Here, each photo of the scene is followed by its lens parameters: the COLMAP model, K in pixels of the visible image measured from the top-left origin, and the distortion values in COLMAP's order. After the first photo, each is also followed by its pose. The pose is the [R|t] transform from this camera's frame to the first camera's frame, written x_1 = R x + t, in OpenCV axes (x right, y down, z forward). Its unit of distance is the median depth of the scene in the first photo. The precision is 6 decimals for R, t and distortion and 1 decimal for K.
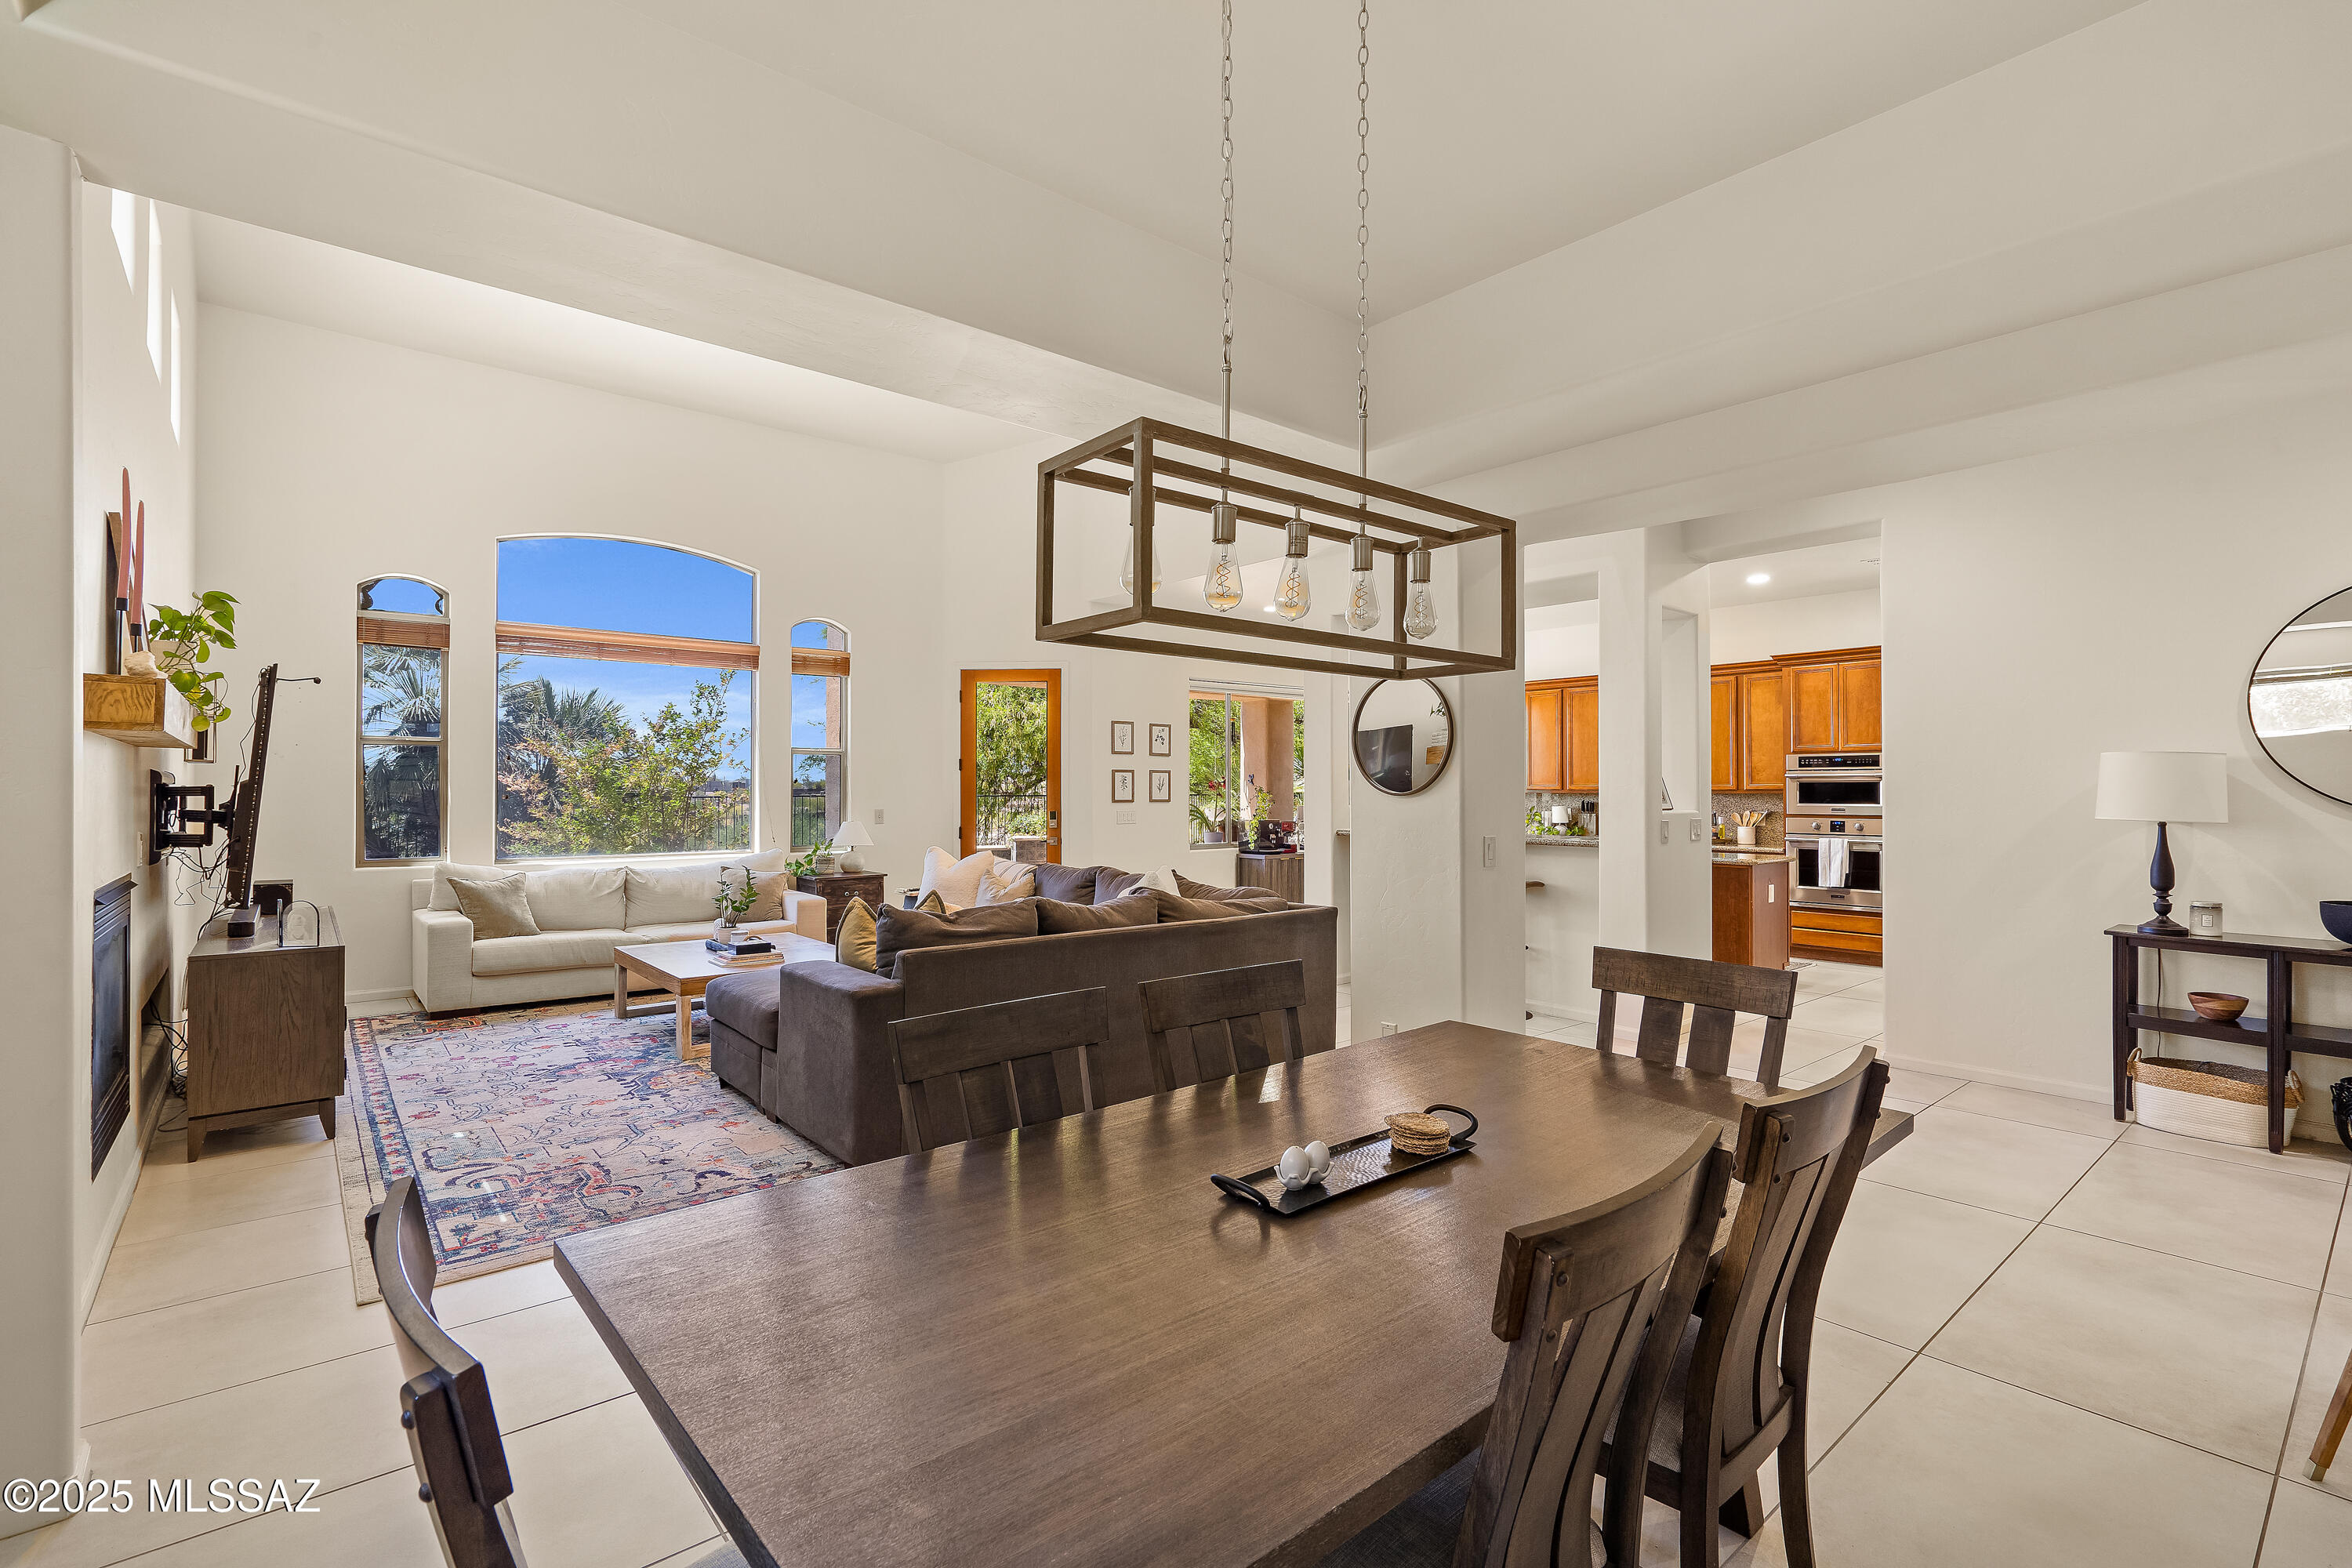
lens RADIAL K [[1095.1, 0, 1165.5], [0, 1095.1, 783.9], [0, 0, 1]] dist [-0.008488, 0.004165]
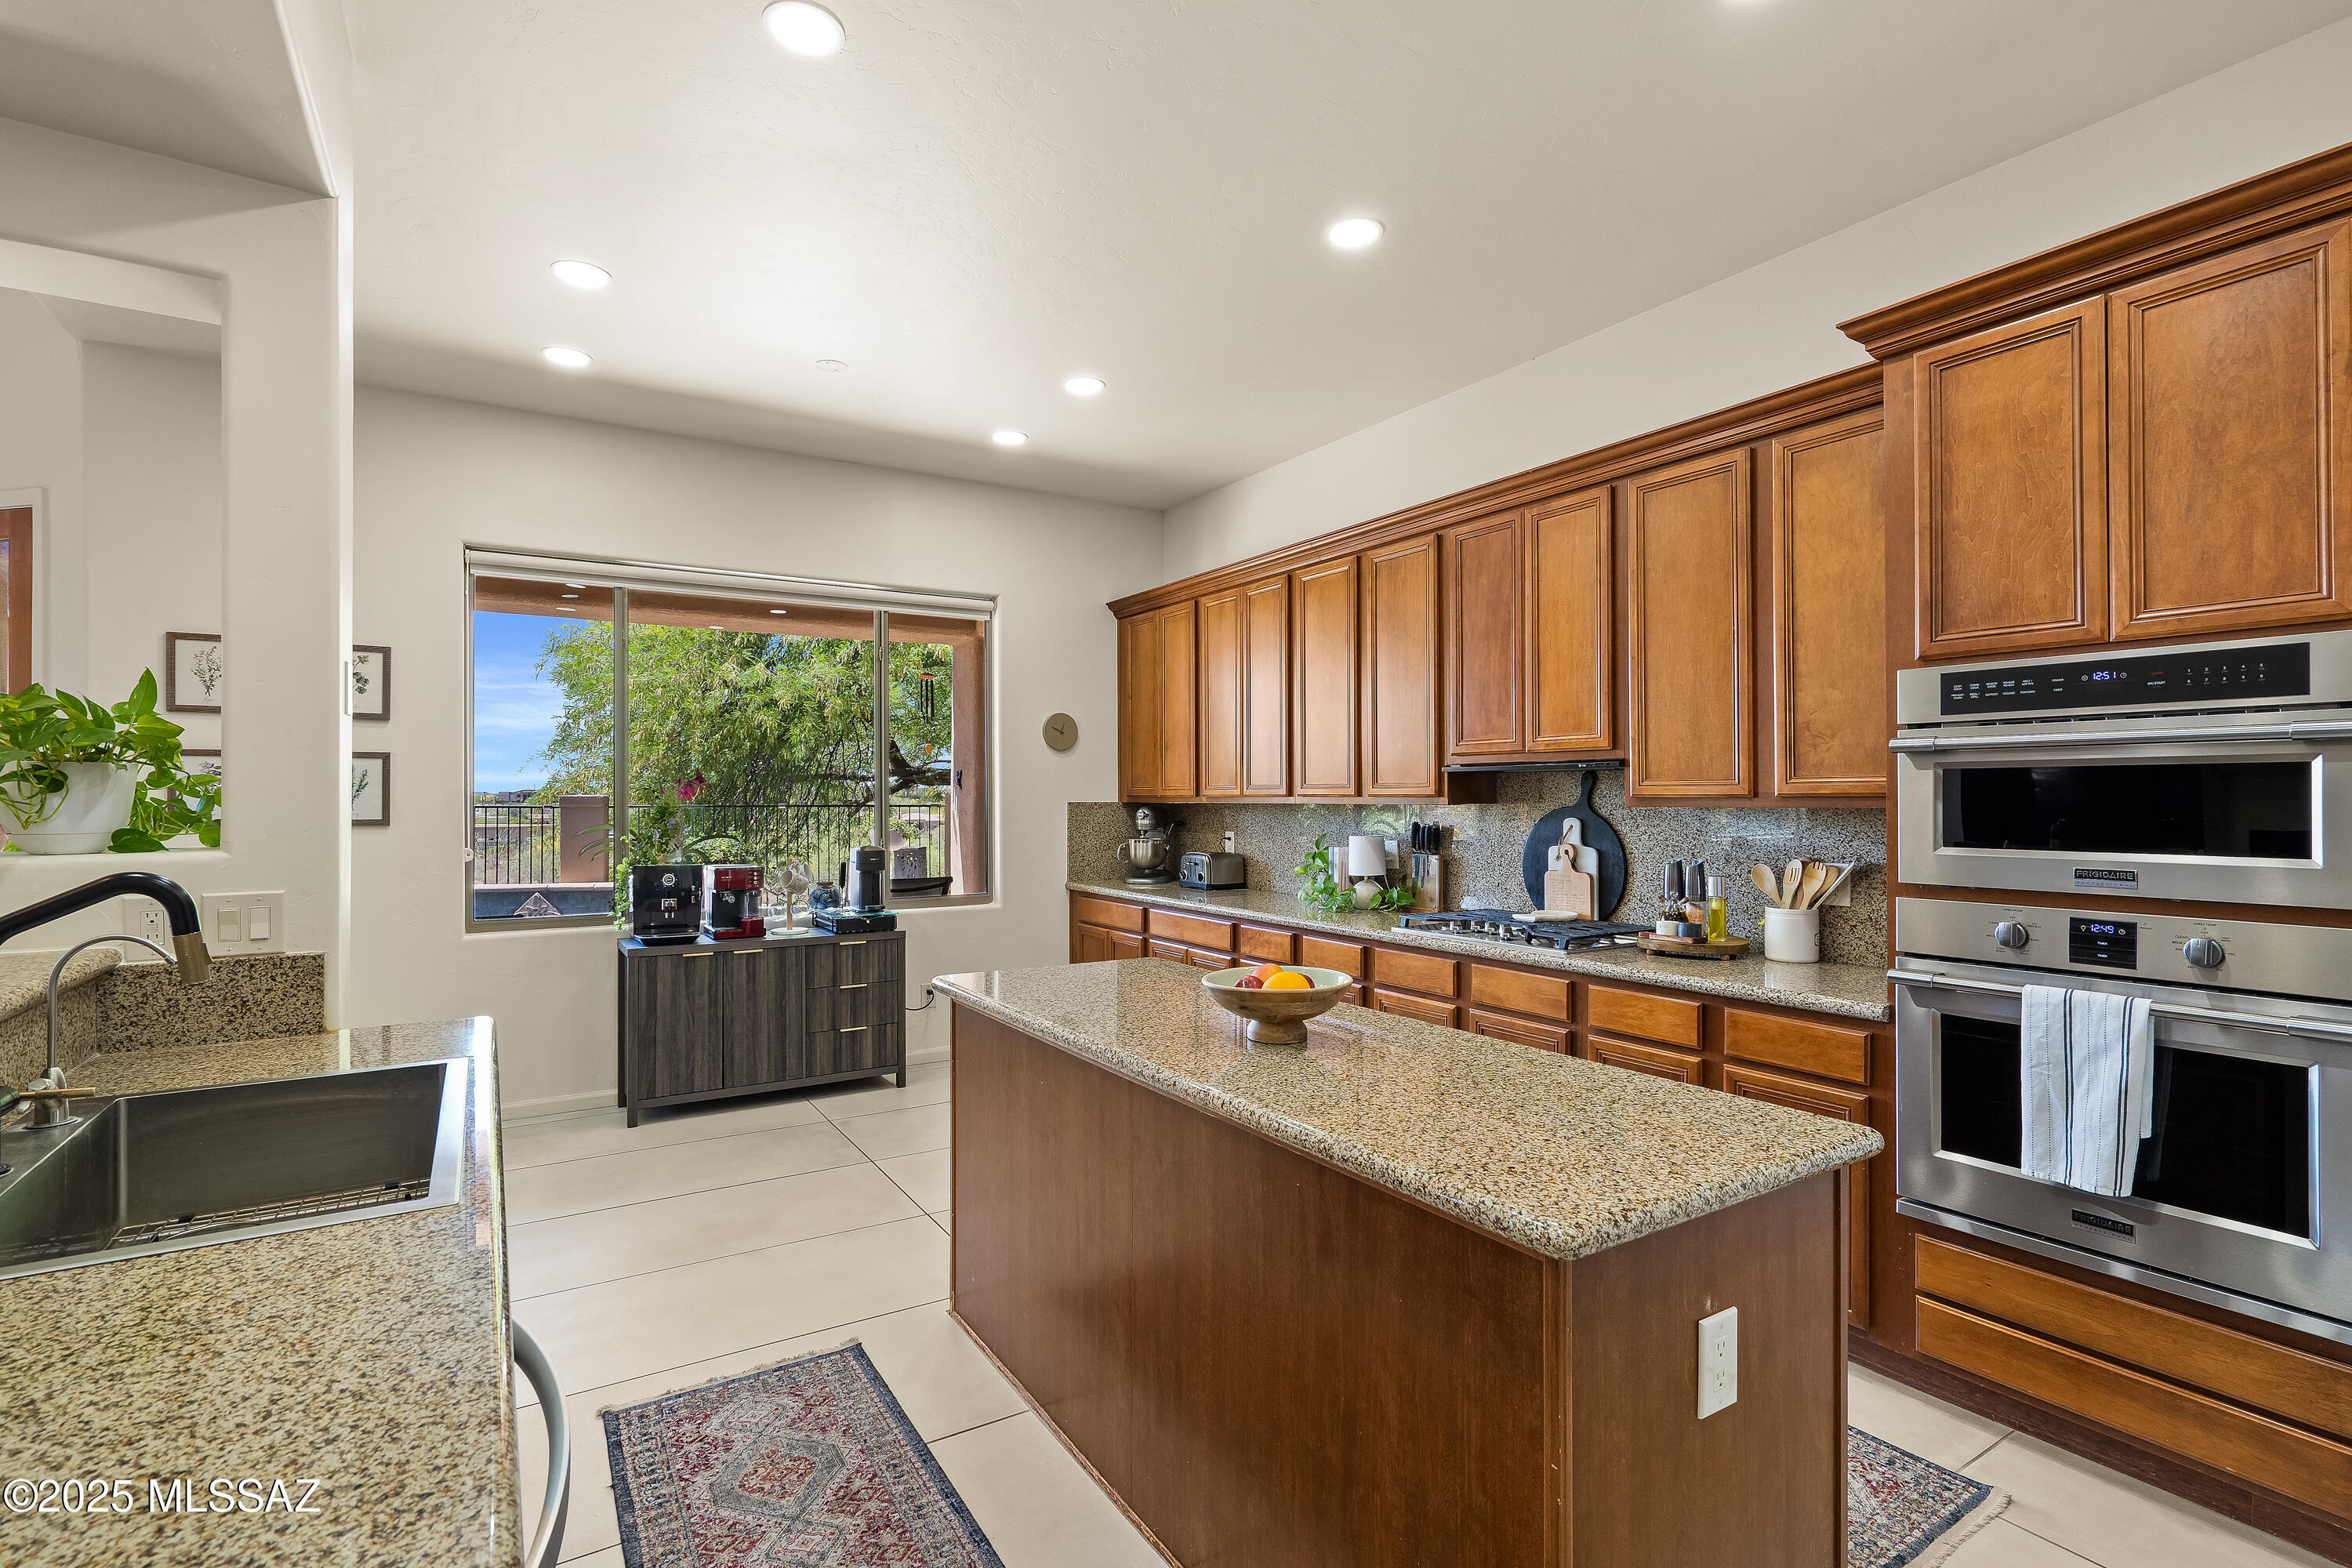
lens RADIAL K [[1095.1, 0, 1184.1], [0, 1095.1, 792.0], [0, 0, 1]] dist [-0.008488, 0.004165]
pose [[0.992227, -0.001513, -0.124432, 0.433809], [0.001543, 0.999999, 0.000140, 0.004060], [0.124432, -0.000331, 0.992228, 0.719572]]
